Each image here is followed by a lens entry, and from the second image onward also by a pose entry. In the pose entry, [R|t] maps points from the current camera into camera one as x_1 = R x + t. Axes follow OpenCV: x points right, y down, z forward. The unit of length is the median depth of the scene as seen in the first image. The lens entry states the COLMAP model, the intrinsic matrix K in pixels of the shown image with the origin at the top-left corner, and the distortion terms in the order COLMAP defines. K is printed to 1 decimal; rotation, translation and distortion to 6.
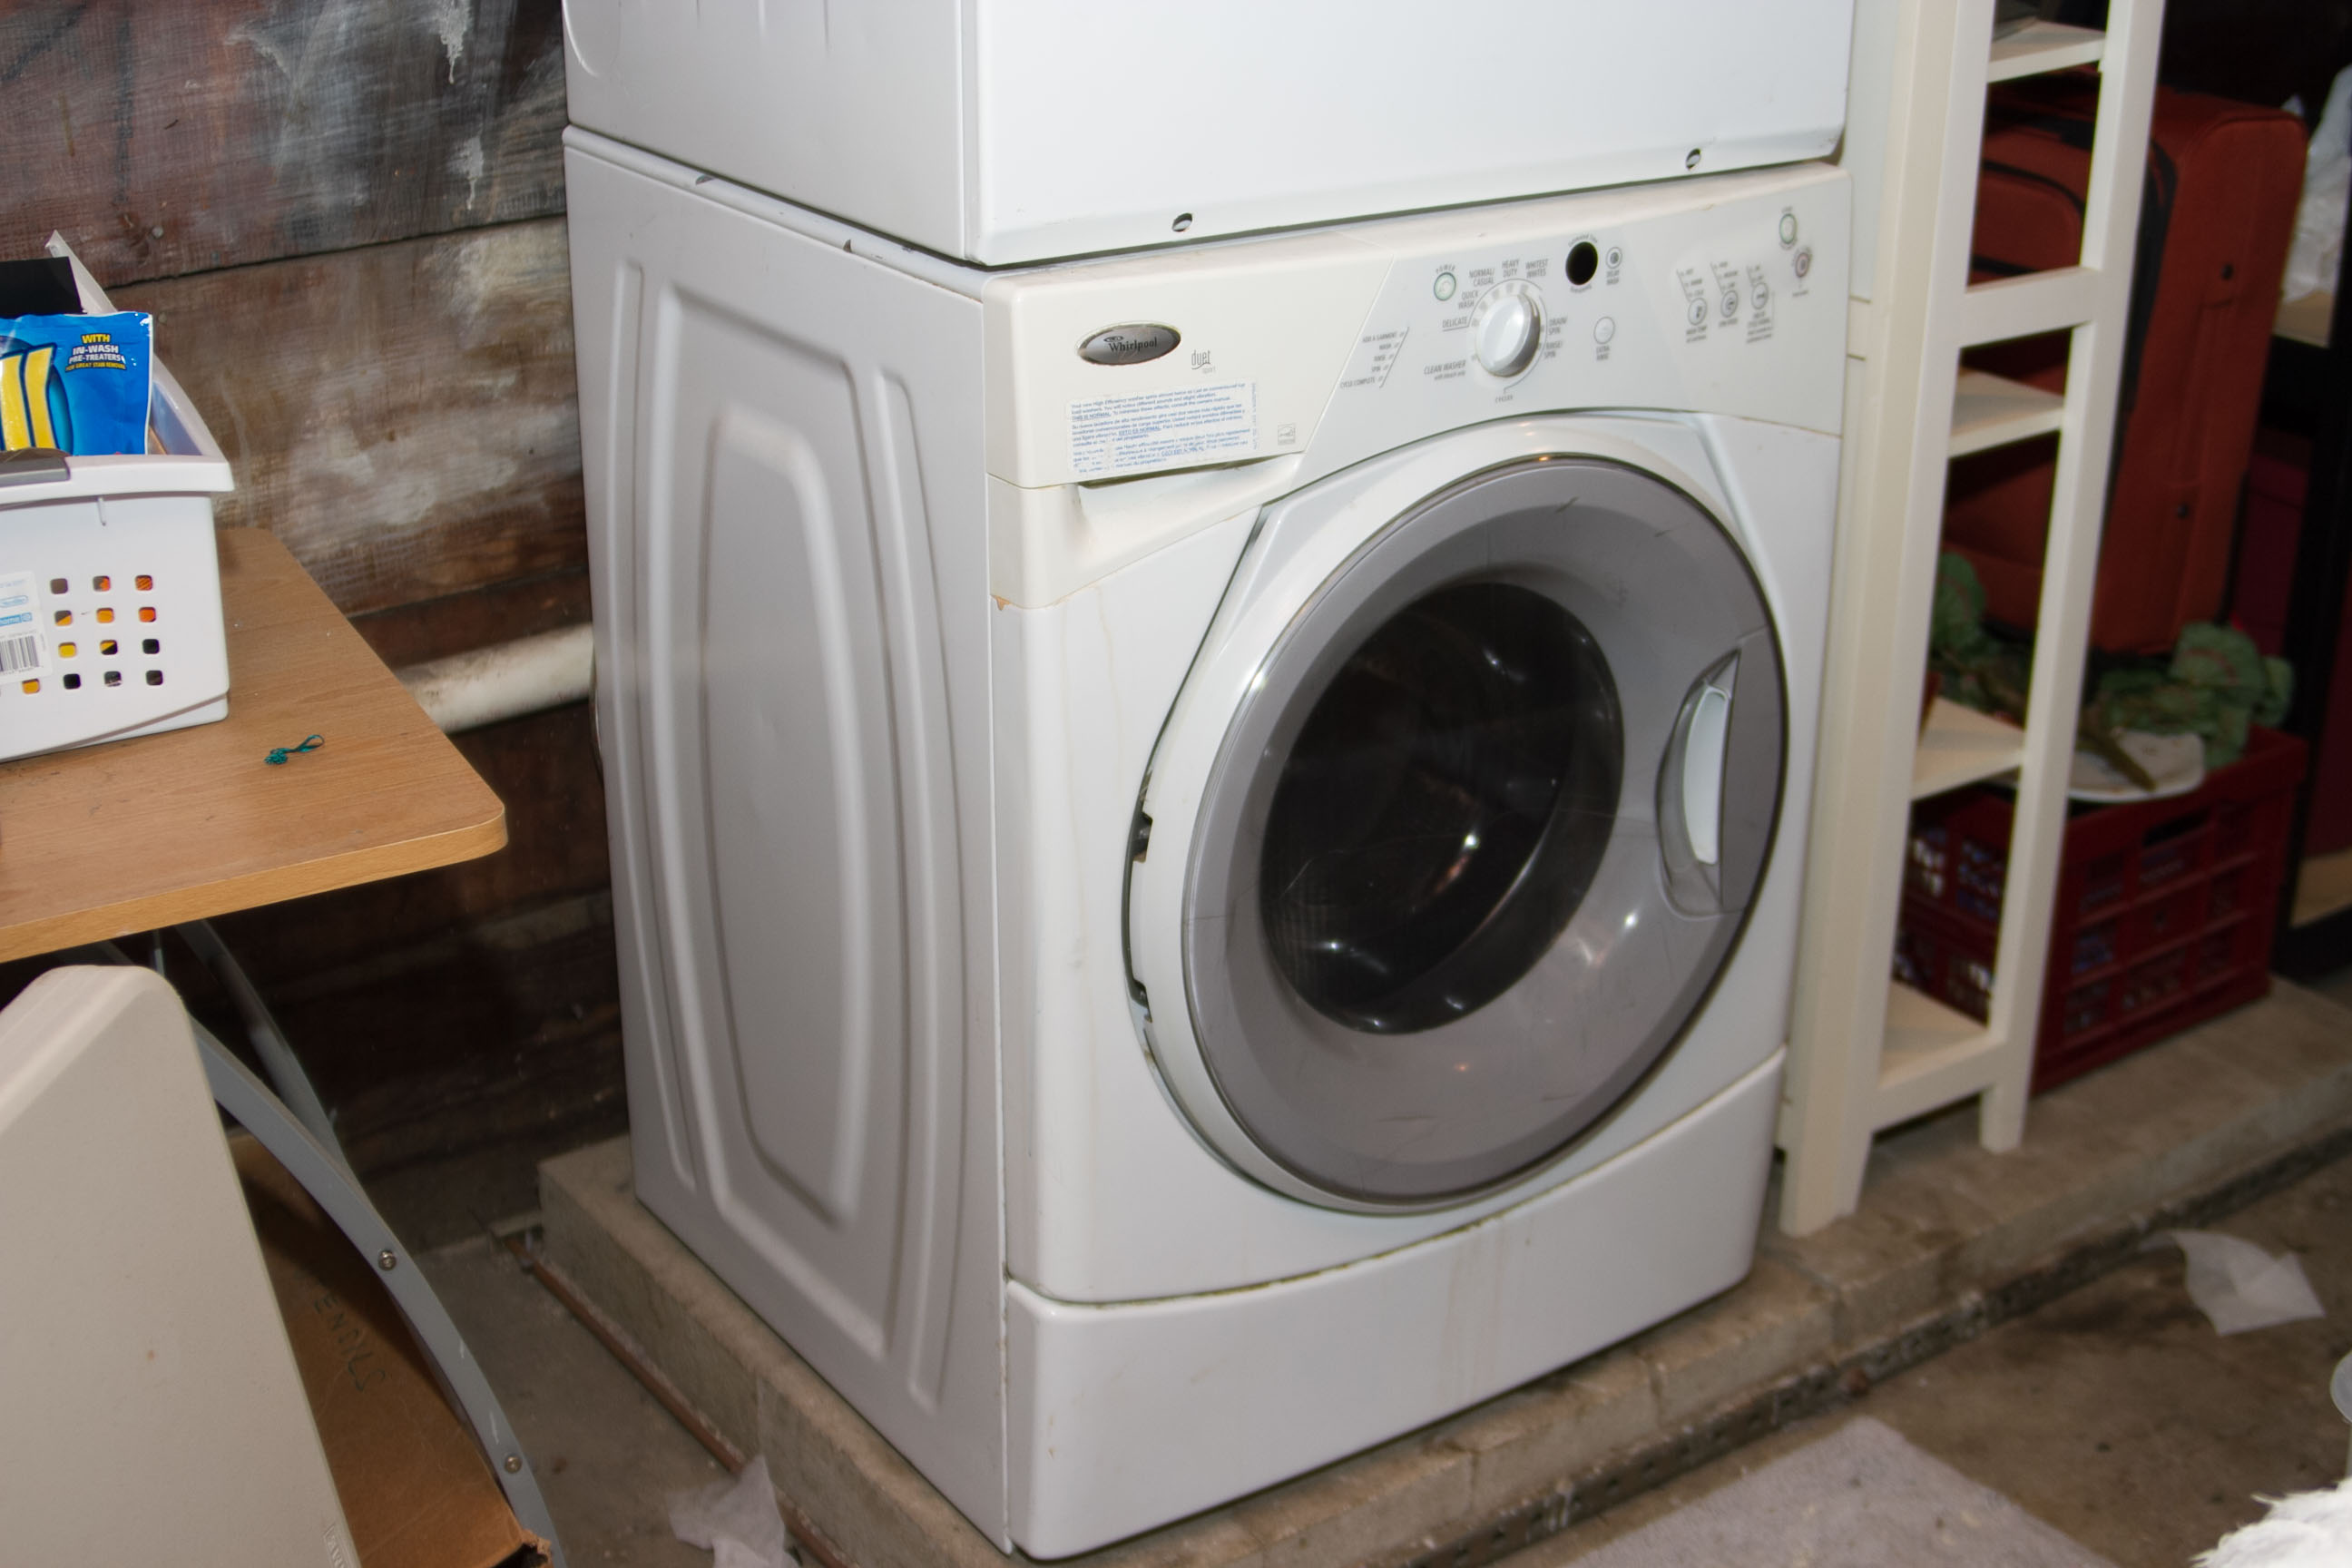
lens RADIAL K [[2975.4, 0, 1176.0], [0, 2975.4, 784.0], [0, 0, 1]] dist [-0.123704, 0.110356]
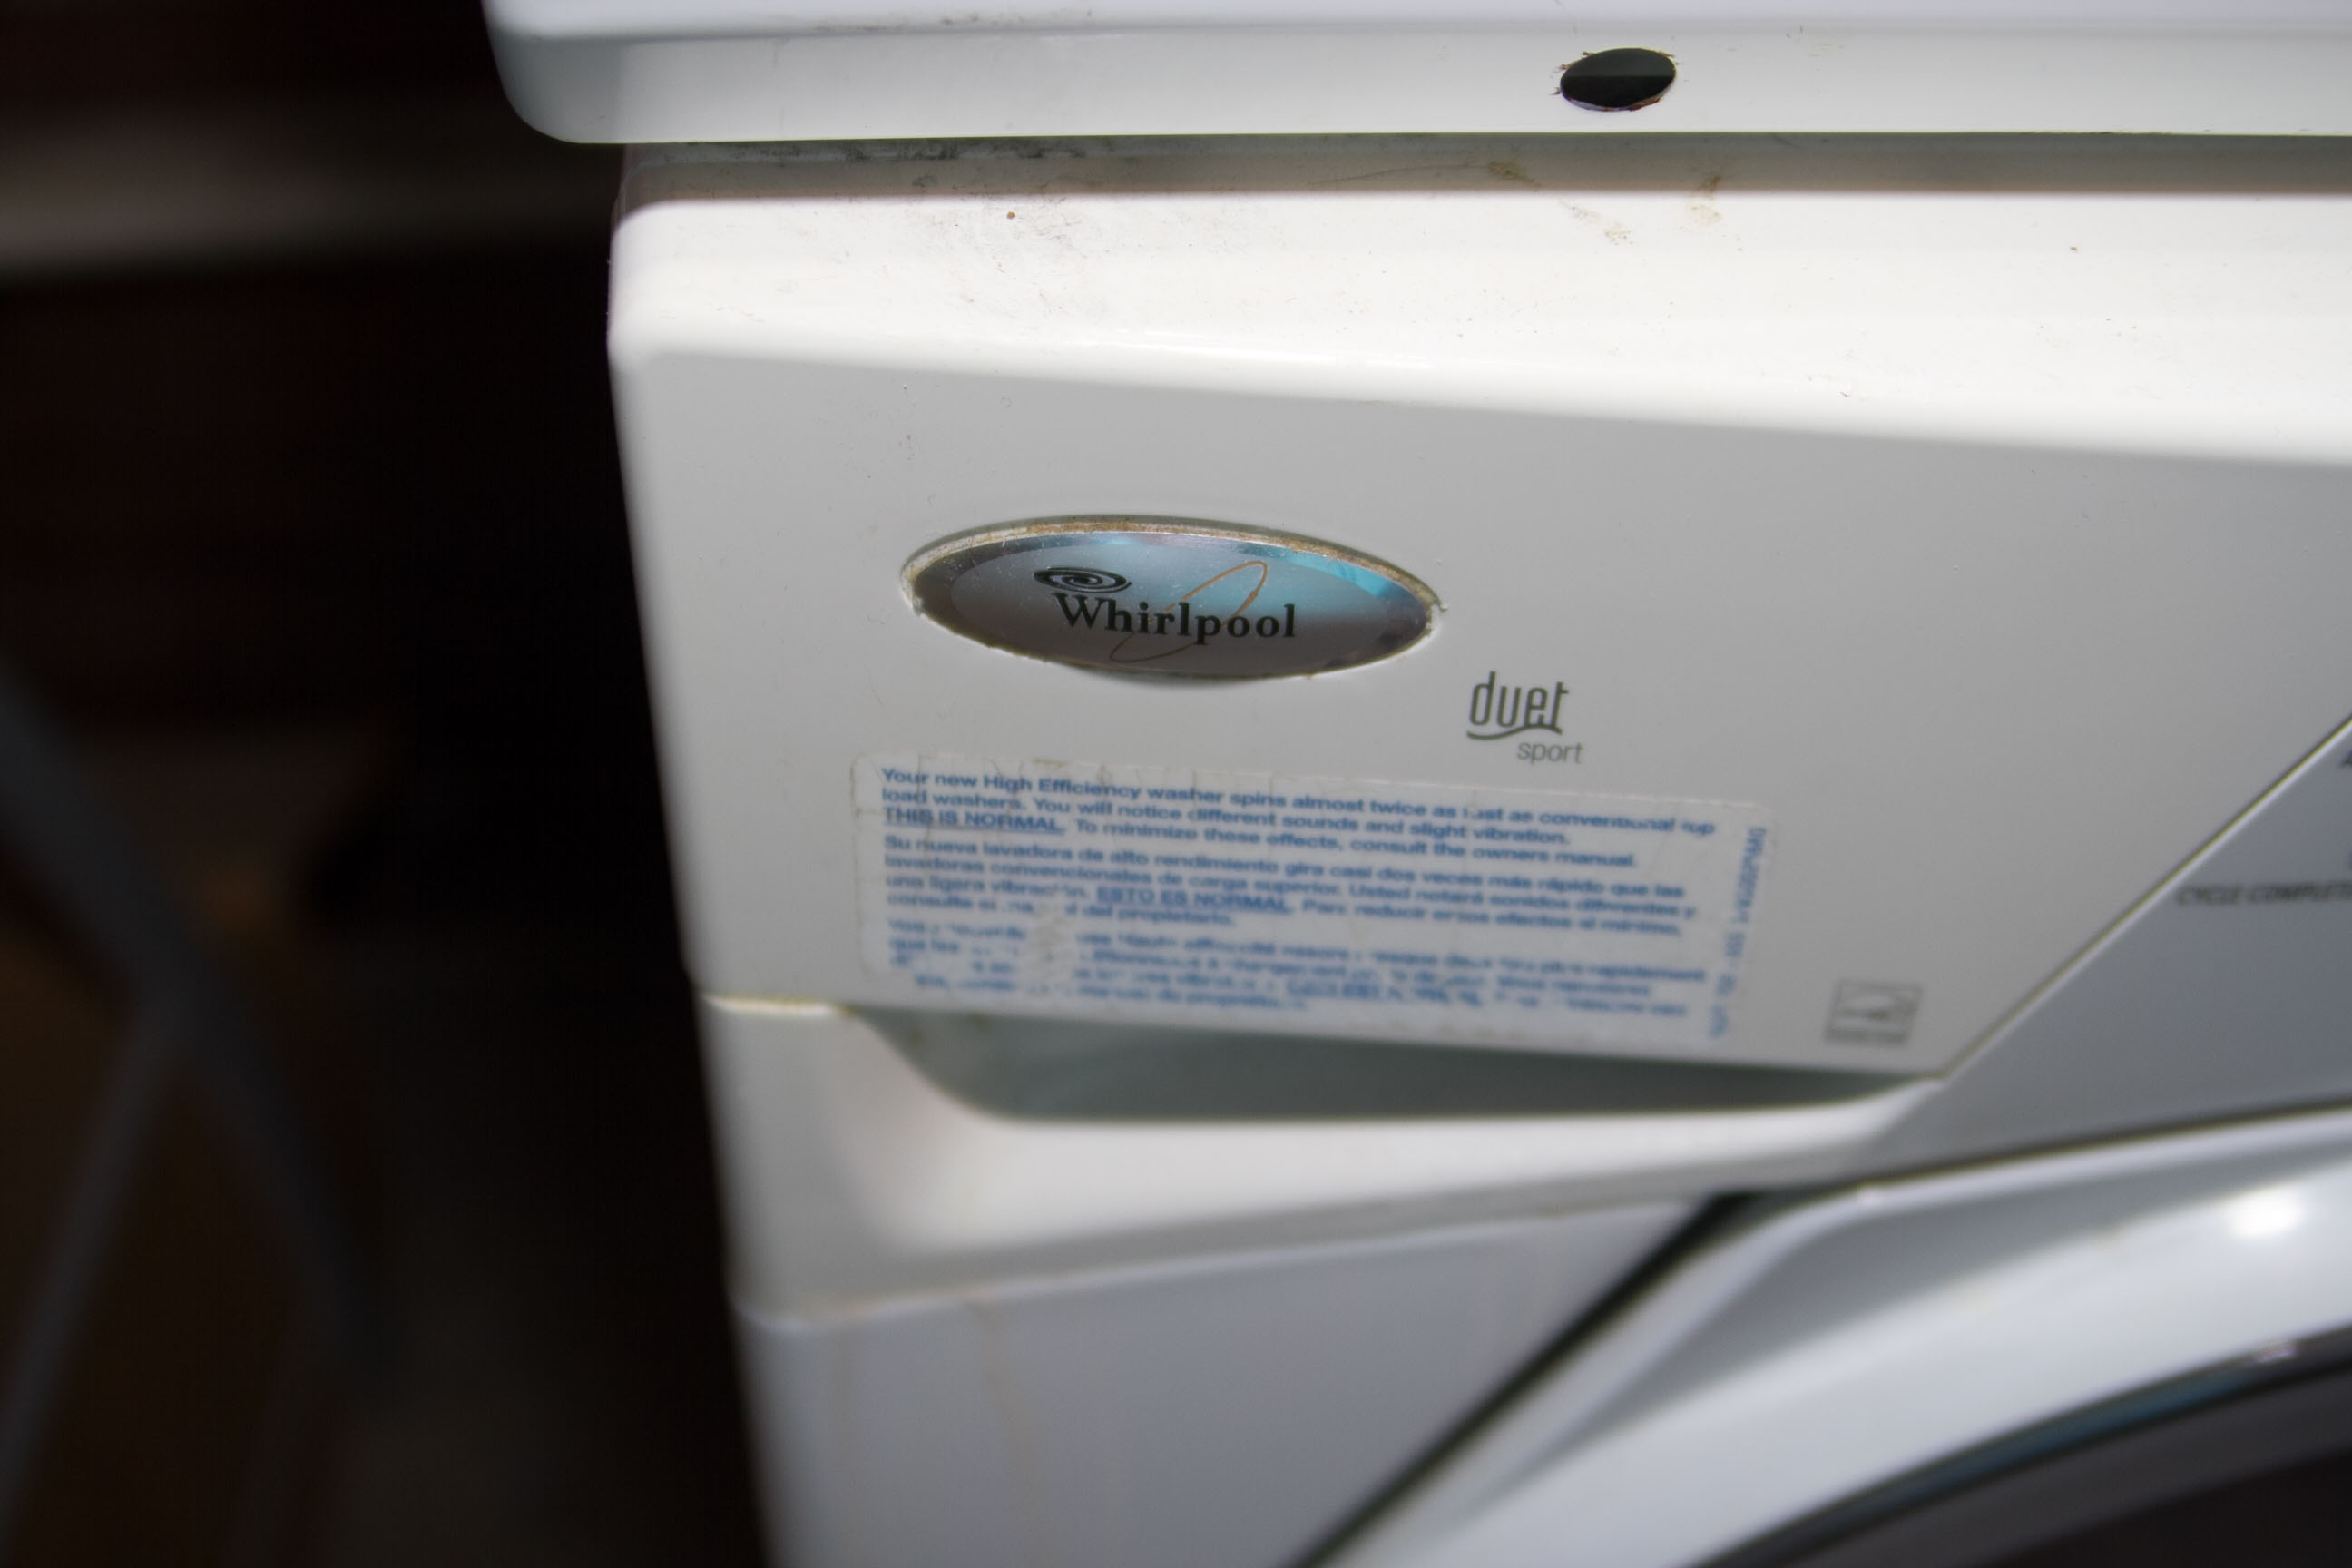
lens RADIAL K [[2975.4, 0, 1176.0], [0, 2975.4, 784.0], [0, 0, 1]] dist [-0.123704, 0.110356]
pose [[0.861937, 0.368565, -0.348172, 0.062326], [-0.211280, 0.885345, 0.414155, -0.211690], [0.460896, -0.283413, 0.840983, 0.748927]]
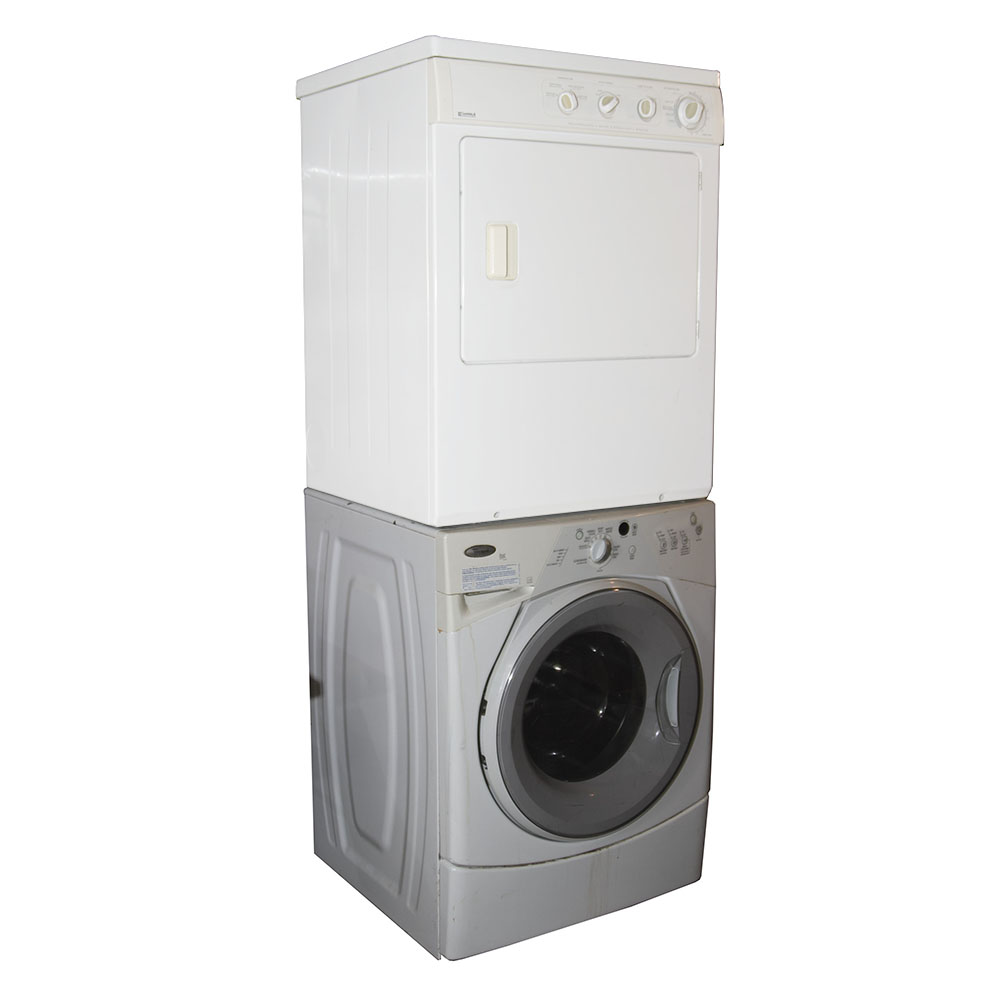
lens RADIAL K [[1271.4, 0, 500.0], [0, 1271.4, 500.0], [0, 0, 1]] dist [-0.144086, -0.004199]
pose [[0.999679, 0.000620, -0.025313, 0.038610], [-0.006300, 0.974354, -0.224933, 0.103139], [0.024524, 0.225021, 0.974045, -0.345079]]
